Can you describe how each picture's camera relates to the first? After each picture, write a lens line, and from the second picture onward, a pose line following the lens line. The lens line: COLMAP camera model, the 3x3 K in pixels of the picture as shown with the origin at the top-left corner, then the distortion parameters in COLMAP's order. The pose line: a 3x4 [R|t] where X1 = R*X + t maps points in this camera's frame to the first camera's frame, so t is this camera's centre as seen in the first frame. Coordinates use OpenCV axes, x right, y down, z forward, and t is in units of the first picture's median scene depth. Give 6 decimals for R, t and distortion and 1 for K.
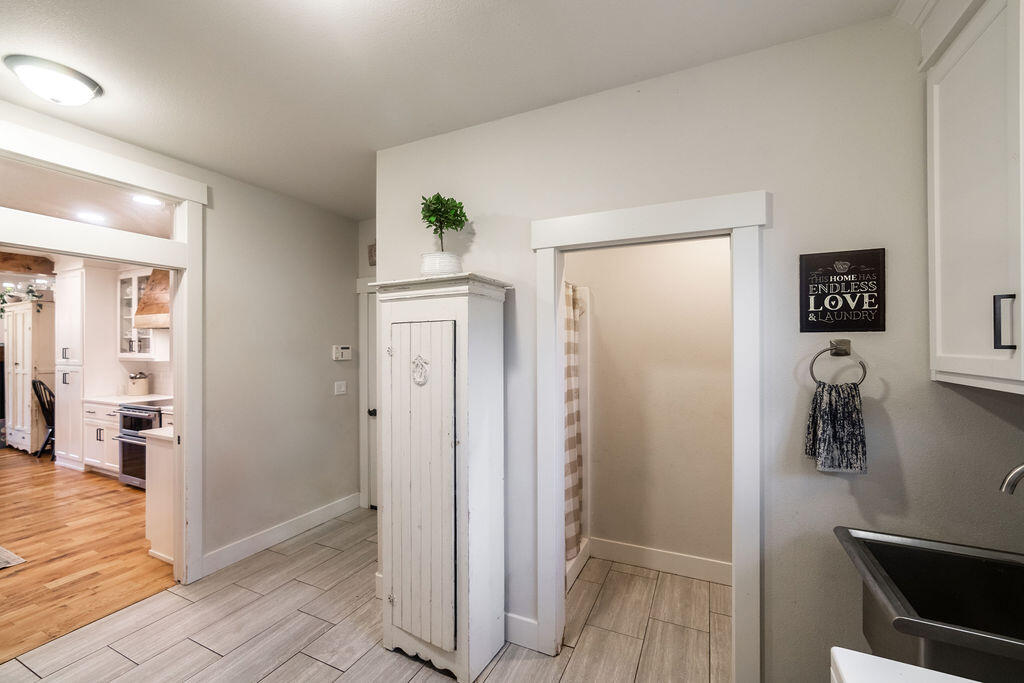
lens RADIAL K [[449.9, 0, 568.1], [0, 449.9, 339.8], [0, 0, 1]] dist [-0.014738, 0.000402]
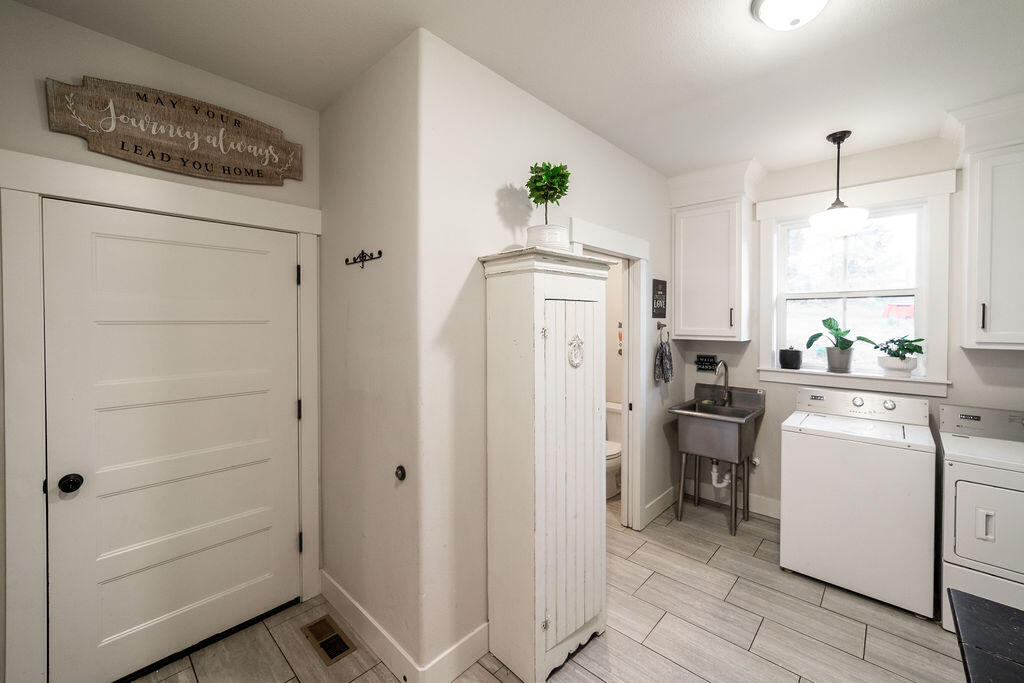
lens RADIAL K [[449.9, 0, 471.2], [0, 449.9, 326.6], [0, 0, 1]] dist [-0.014738, 0.000402]
pose [[0.310152, -0.005465, 0.950671, -1.276572], [-0.011301, 0.999892, 0.009435, 0.009223], [-0.950620, -0.013670, 0.310057, 0.901496]]
